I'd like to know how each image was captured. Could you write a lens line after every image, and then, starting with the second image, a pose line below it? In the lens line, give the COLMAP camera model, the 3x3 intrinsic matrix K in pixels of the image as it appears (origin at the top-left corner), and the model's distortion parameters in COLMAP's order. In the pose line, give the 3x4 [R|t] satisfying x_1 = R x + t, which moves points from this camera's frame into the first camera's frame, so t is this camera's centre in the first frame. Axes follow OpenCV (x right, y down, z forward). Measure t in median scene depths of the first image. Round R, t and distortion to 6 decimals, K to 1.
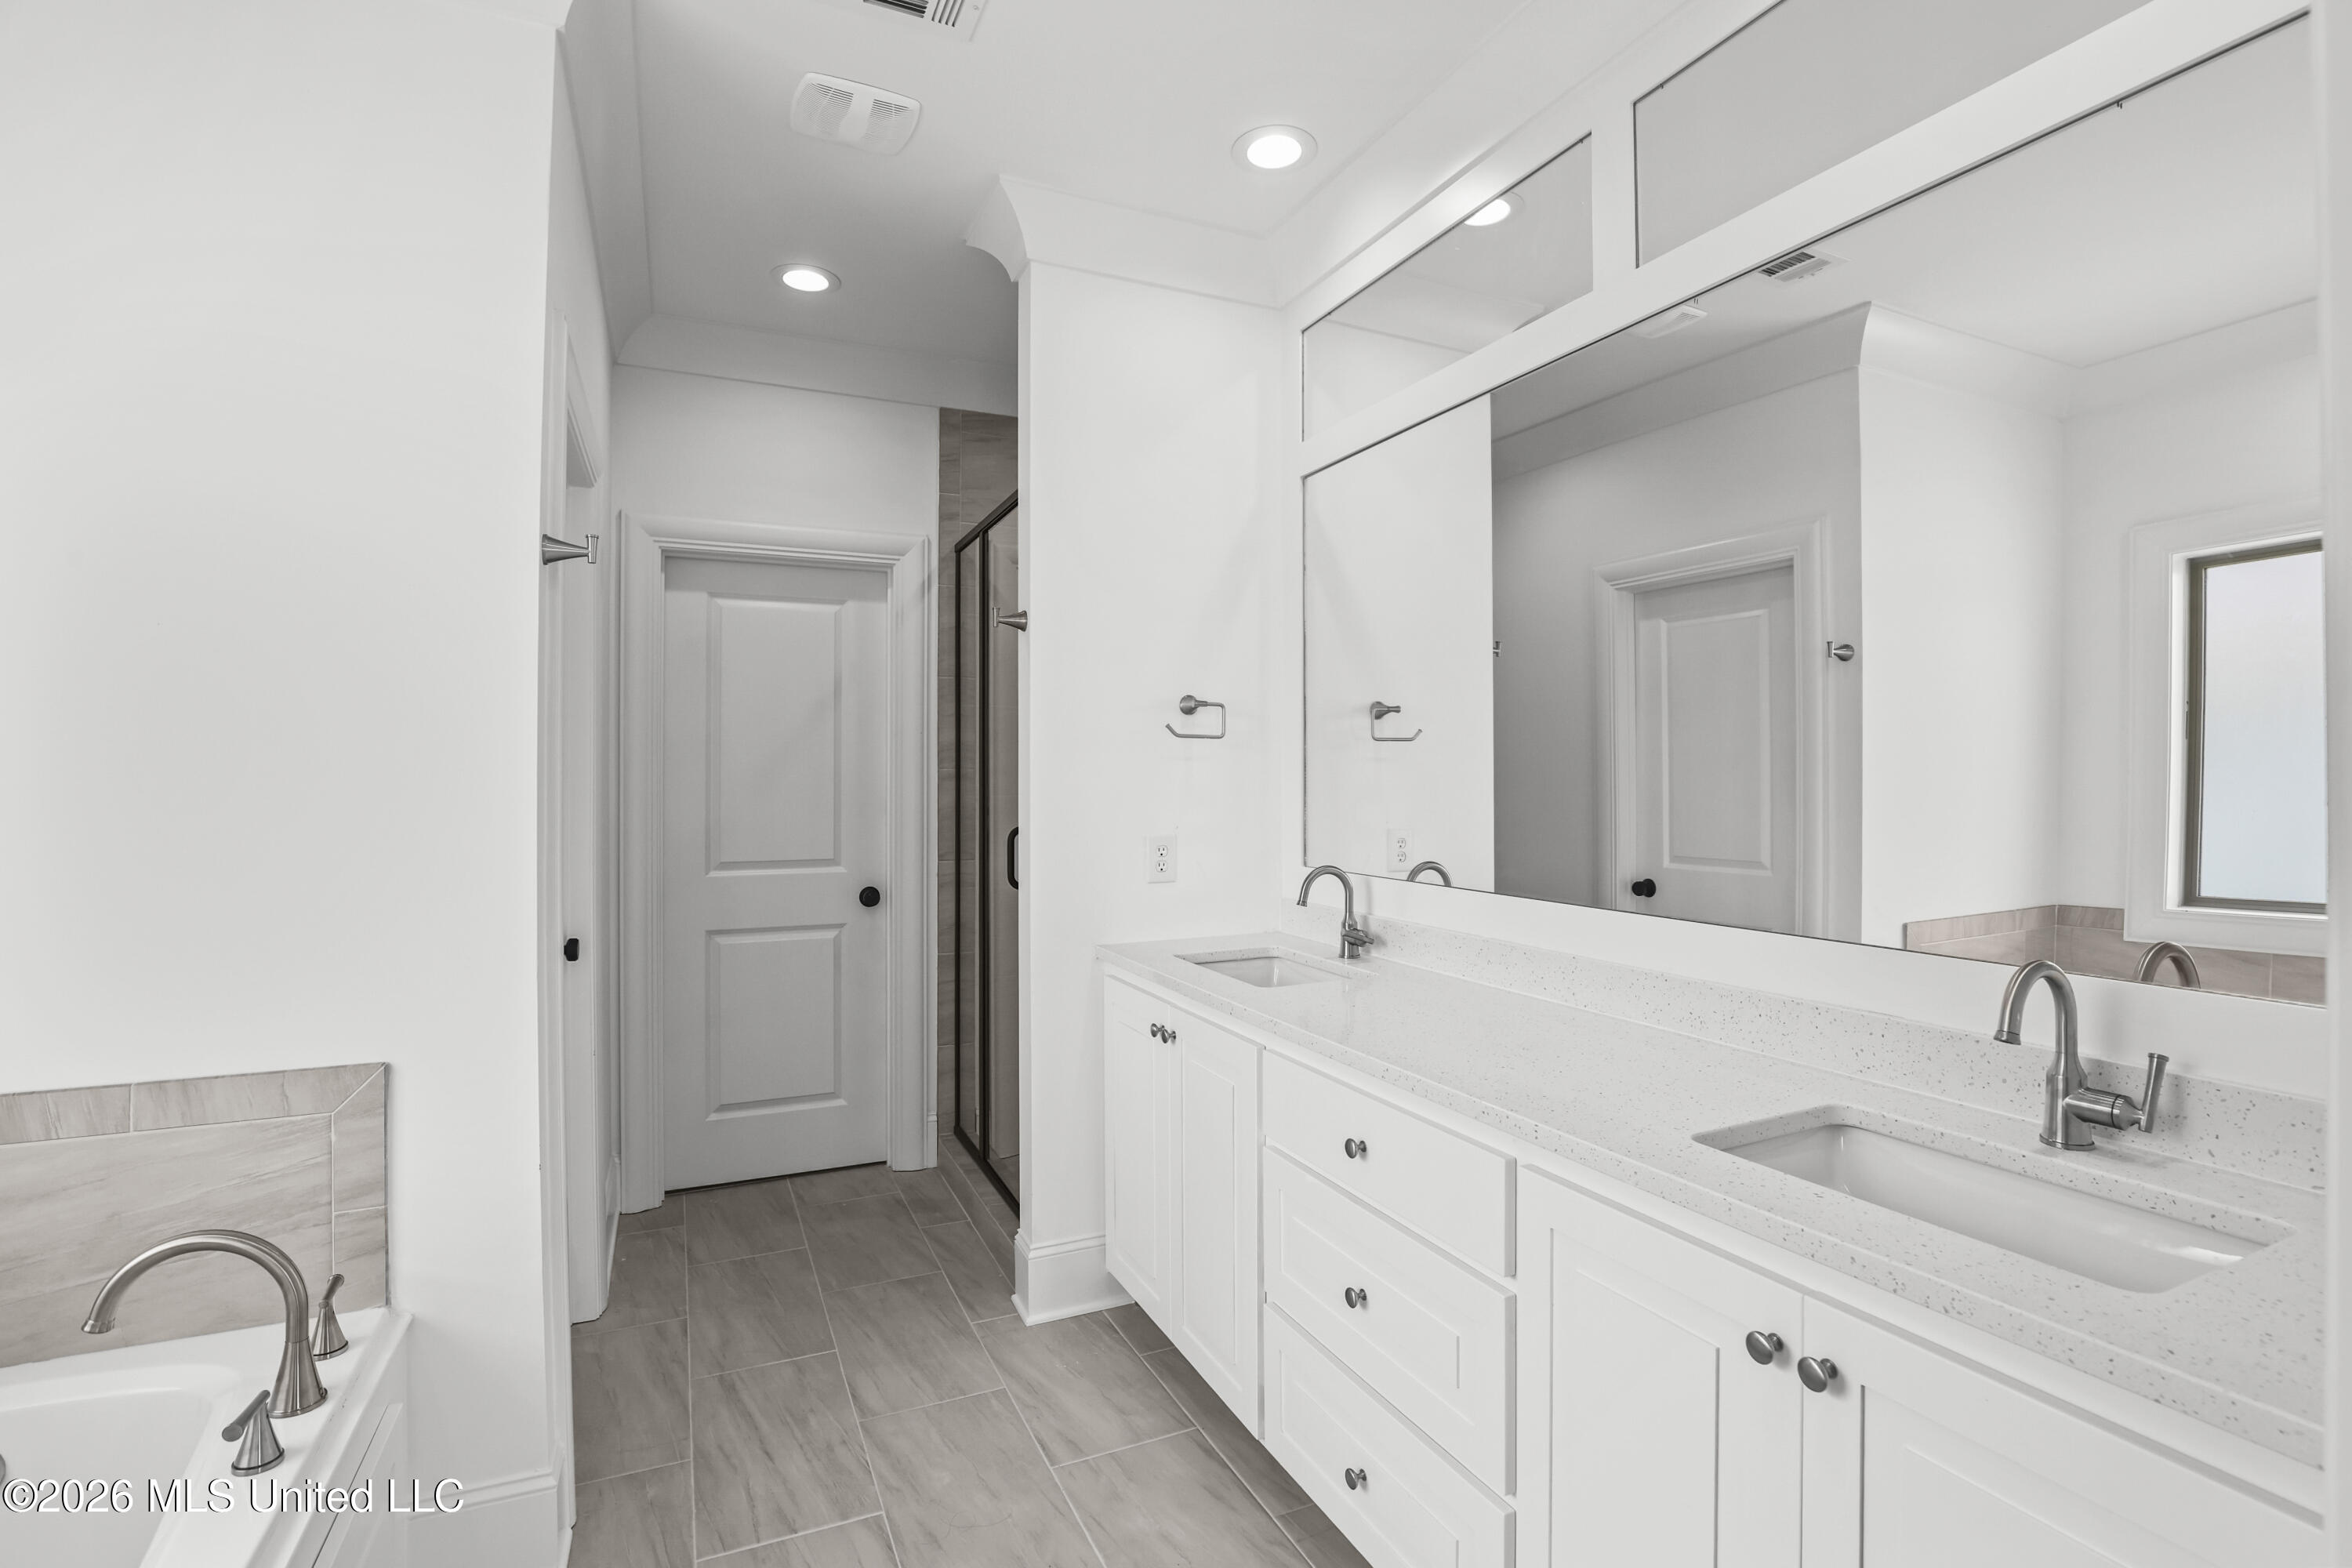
lens RADIAL K [[1095.6, 0, 1159.9], [0, 1095.6, 773.2], [0, 0, 1]] dist [-0.022262, 0.001062]
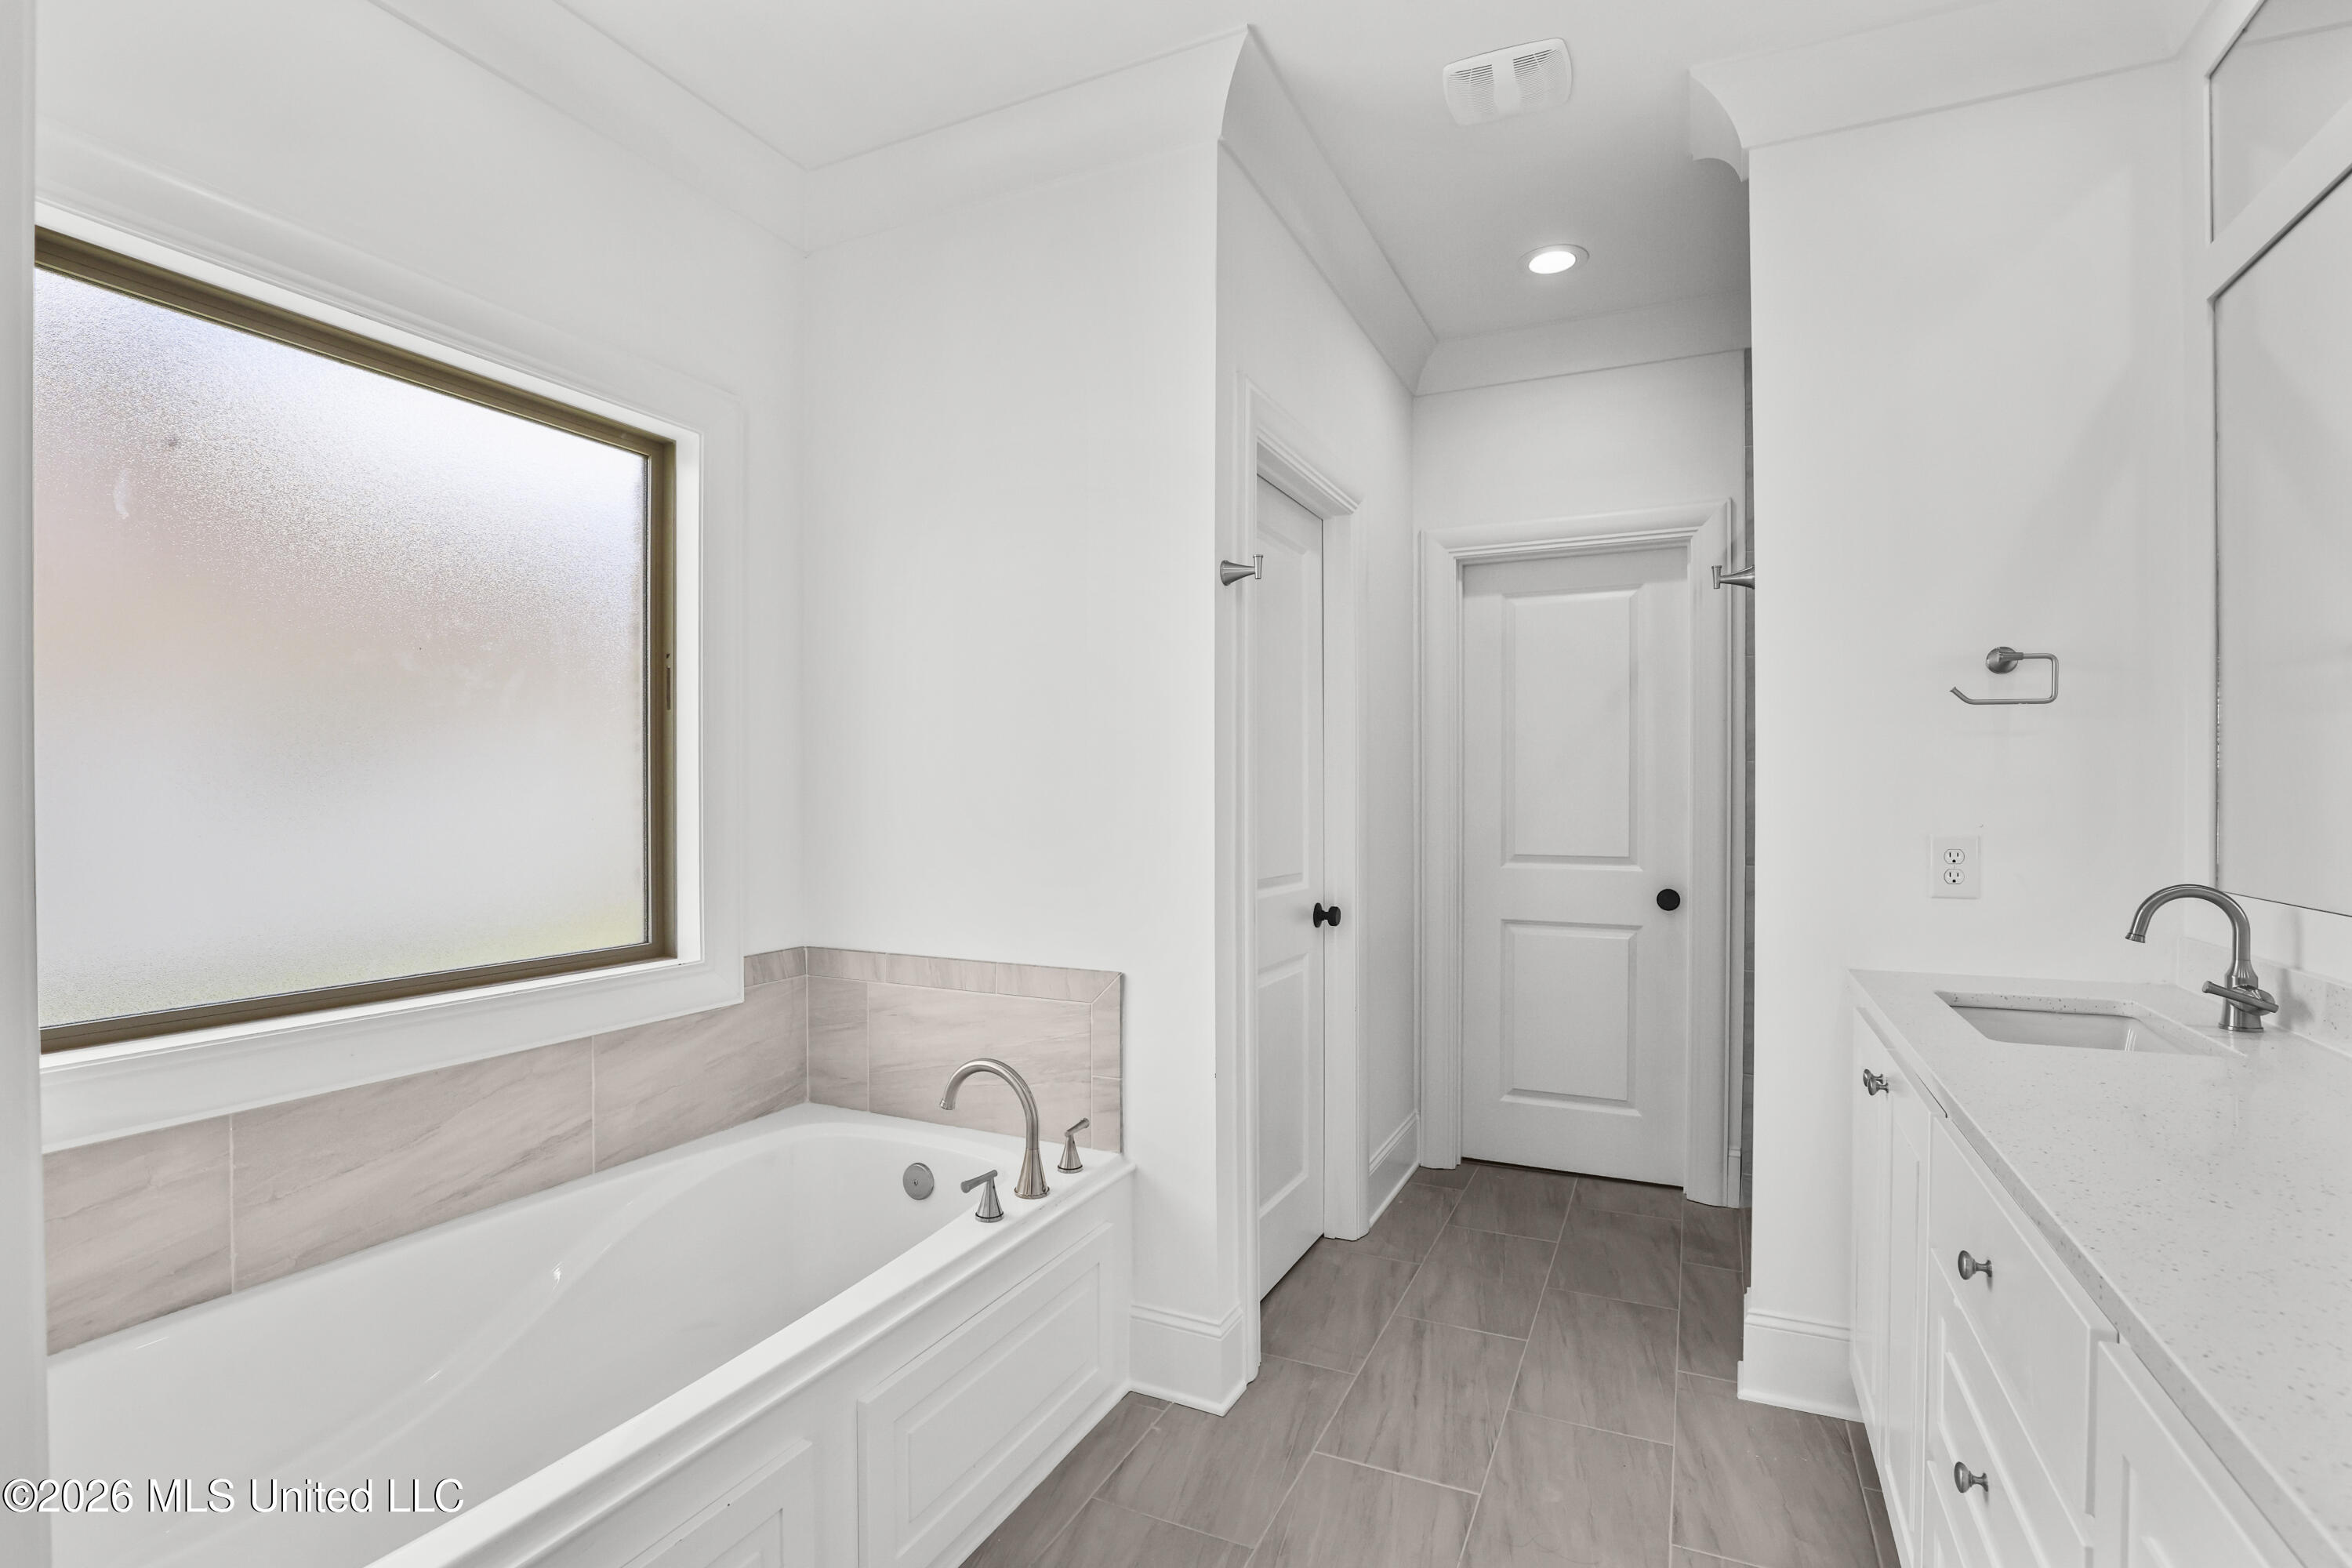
lens RADIAL K [[1095.6, 0, 1165.5], [0, 1095.6, 806.4], [0, 0, 1]] dist [-0.022262, 0.001062]
pose [[0.647962, 0.012650, -0.761567, 0.238049], [0.000524, 0.999854, 0.017053, 0.025366], [0.761672, -0.011449, 0.647861, 0.109561]]
